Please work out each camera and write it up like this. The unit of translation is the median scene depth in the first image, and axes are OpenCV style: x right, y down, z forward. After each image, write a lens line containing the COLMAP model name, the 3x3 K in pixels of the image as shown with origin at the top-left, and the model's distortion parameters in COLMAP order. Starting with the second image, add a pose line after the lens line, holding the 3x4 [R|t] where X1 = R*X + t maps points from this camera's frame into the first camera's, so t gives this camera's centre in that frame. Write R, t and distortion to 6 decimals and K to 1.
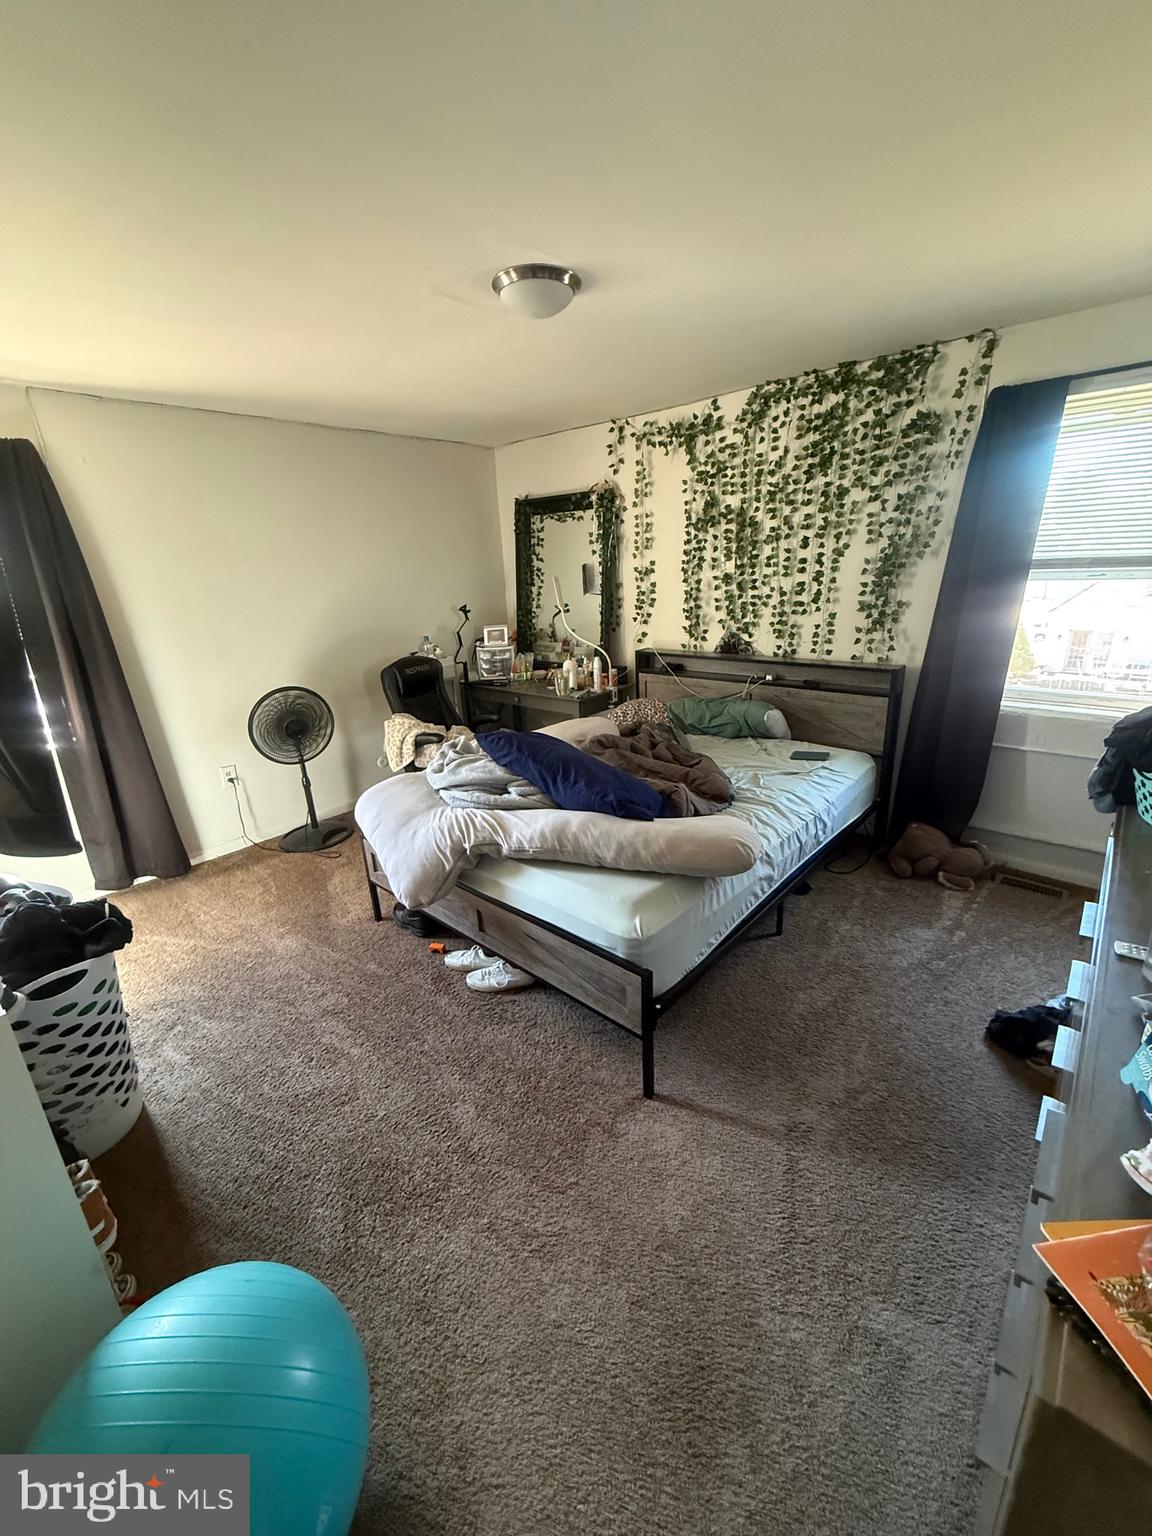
lens RADIAL K [[610.3, 0, 576.0], [0, 610.3, 768.0], [0, 0, 1]] dist [0.002725, 0.000429]
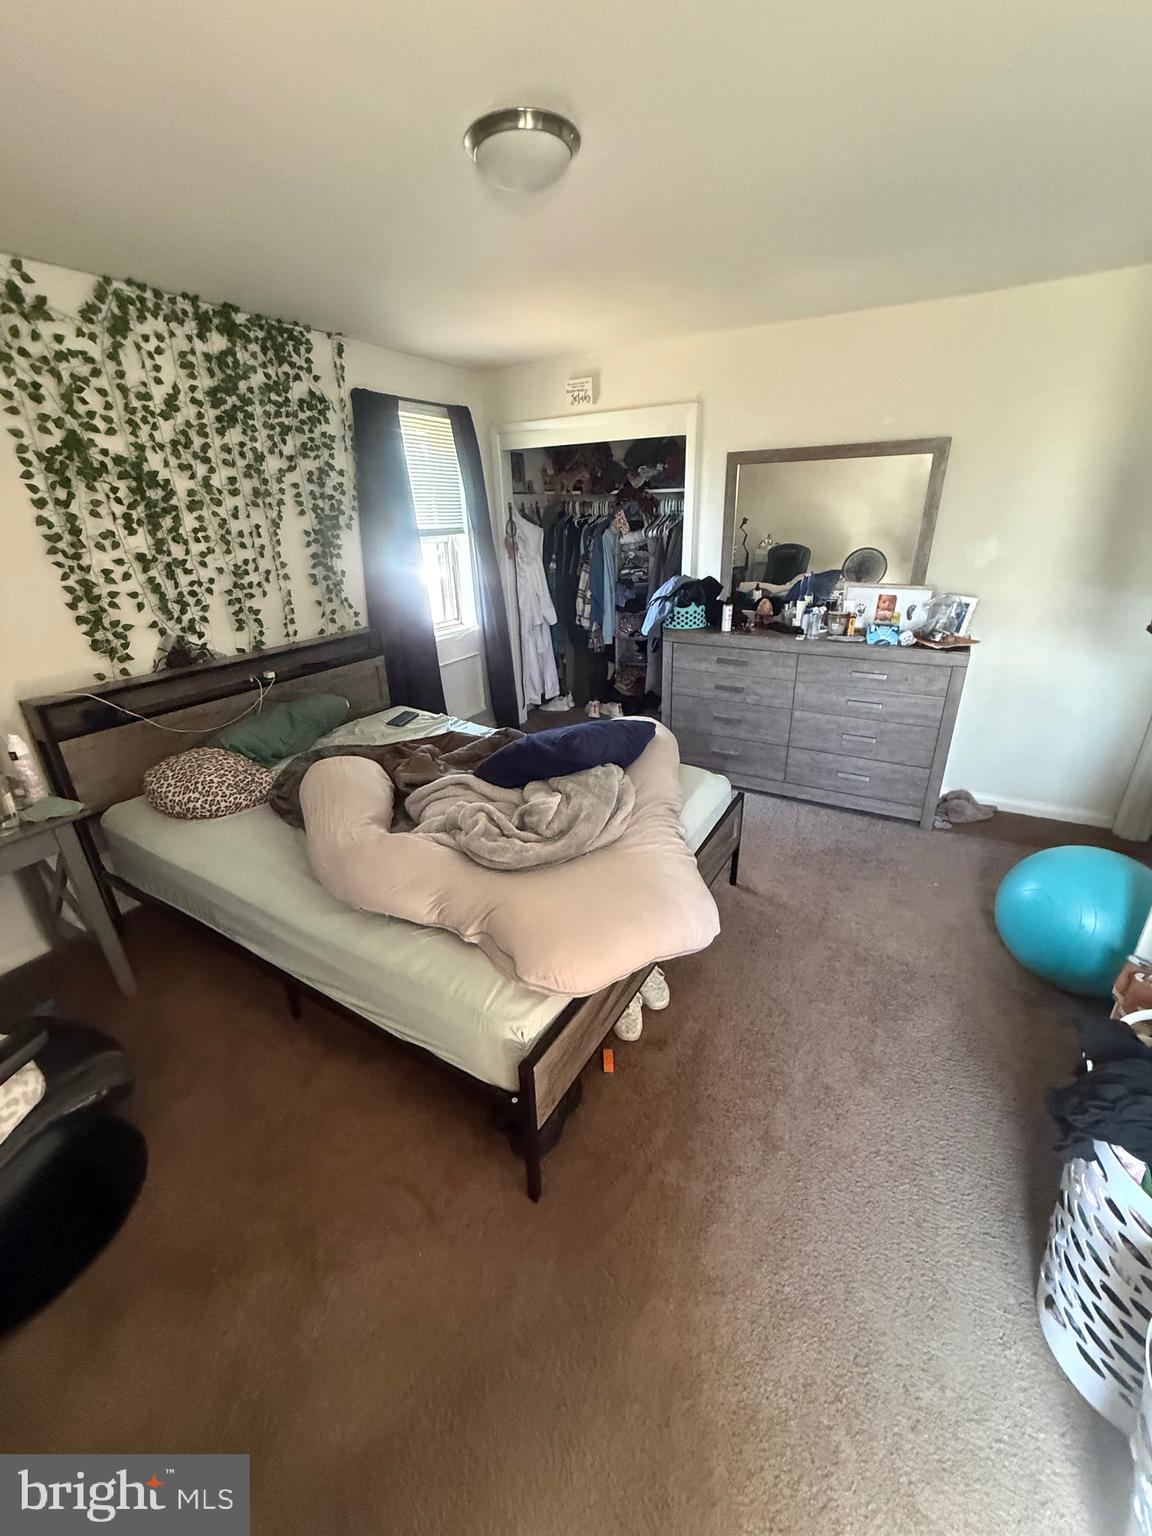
lens RADIAL K [[602.5, 0, 576.0], [0, 602.5, 768.0], [0, 0, 1]] dist [-0.000321, 0.000045]
pose [[-0.177527, -0.342392, 0.922633, -0.590733], [0.350027, 0.854251, 0.384365, -0.220454], [-0.919764, 0.391181, -0.031807, 0.726415]]
